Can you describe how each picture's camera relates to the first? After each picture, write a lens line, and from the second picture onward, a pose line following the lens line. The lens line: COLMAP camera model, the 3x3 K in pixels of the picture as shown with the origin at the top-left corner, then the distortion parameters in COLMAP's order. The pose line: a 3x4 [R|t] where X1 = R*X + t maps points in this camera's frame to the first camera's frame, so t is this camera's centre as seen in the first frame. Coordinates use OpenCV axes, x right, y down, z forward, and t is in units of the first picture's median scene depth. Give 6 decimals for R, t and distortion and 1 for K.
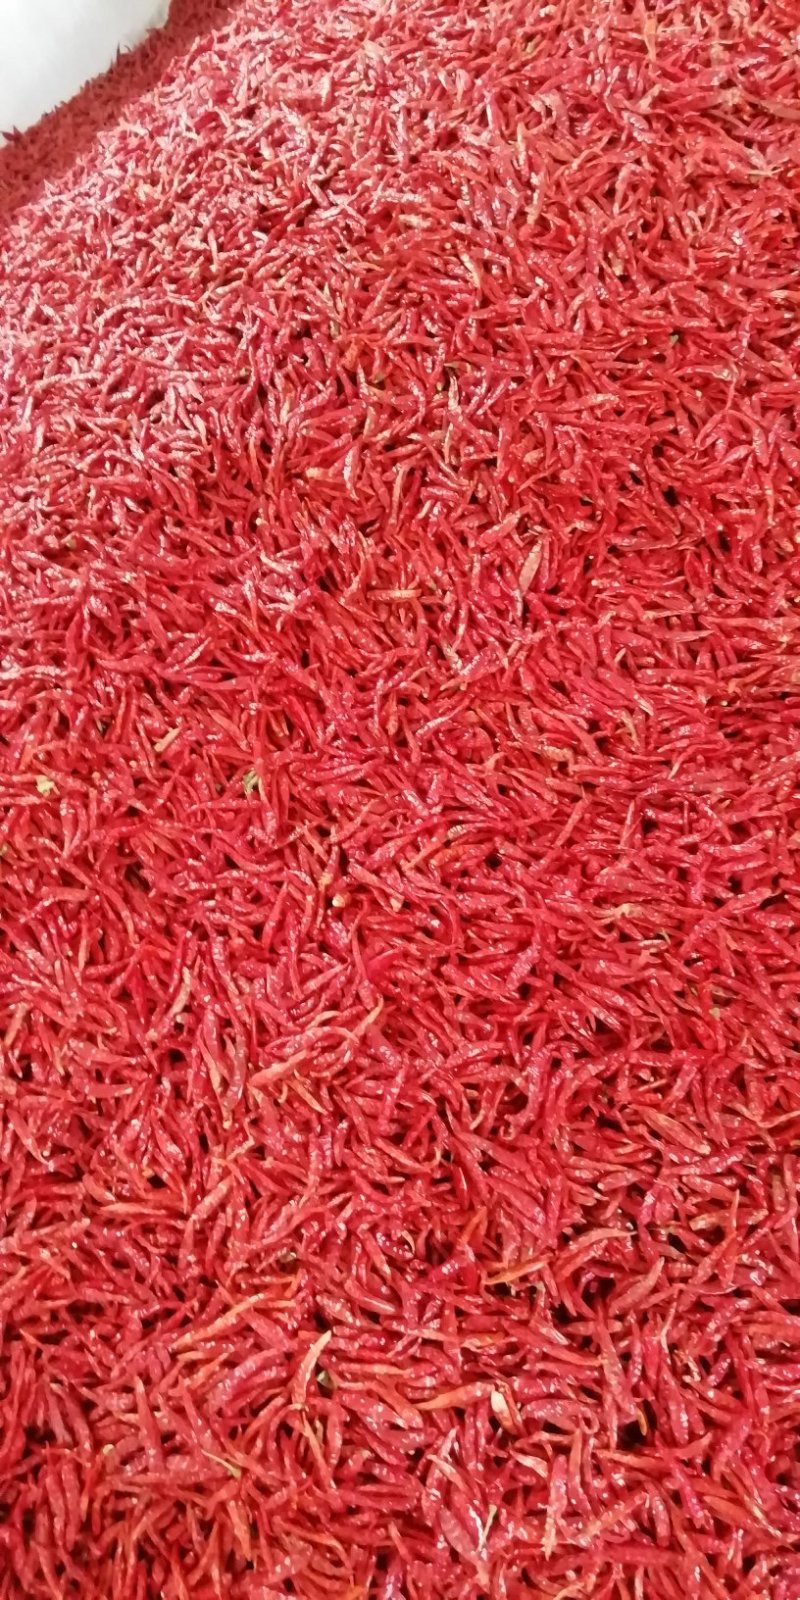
lens RADIAL K [[1225.3, 0, 398.8], [0, 1225.3, 799.6], [0, 0, 1]] dist [-0.000103, -0.001287]
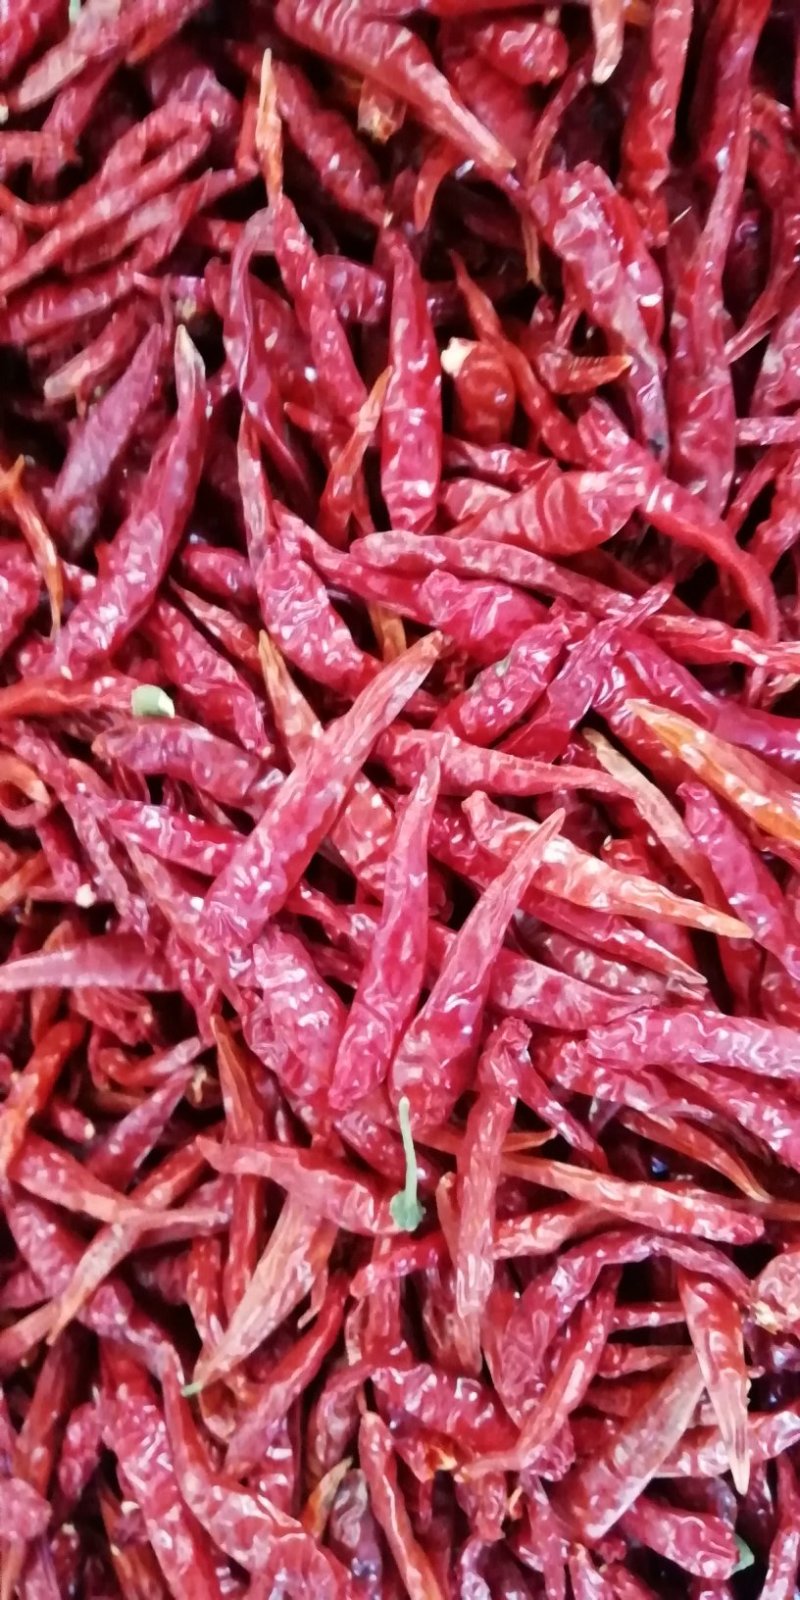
lens RADIAL K [[1225.3, 0, 401.1], [0, 1225.3, 799.8], [0, 0, 1]] dist [-0.000103, -0.001287]
pose [[0.572620, 0.796894, 0.192527, -0.235445], [-0.757904, 0.425037, 0.494900, 0.369693], [0.312551, -0.429306, 0.847353, 0.779949]]
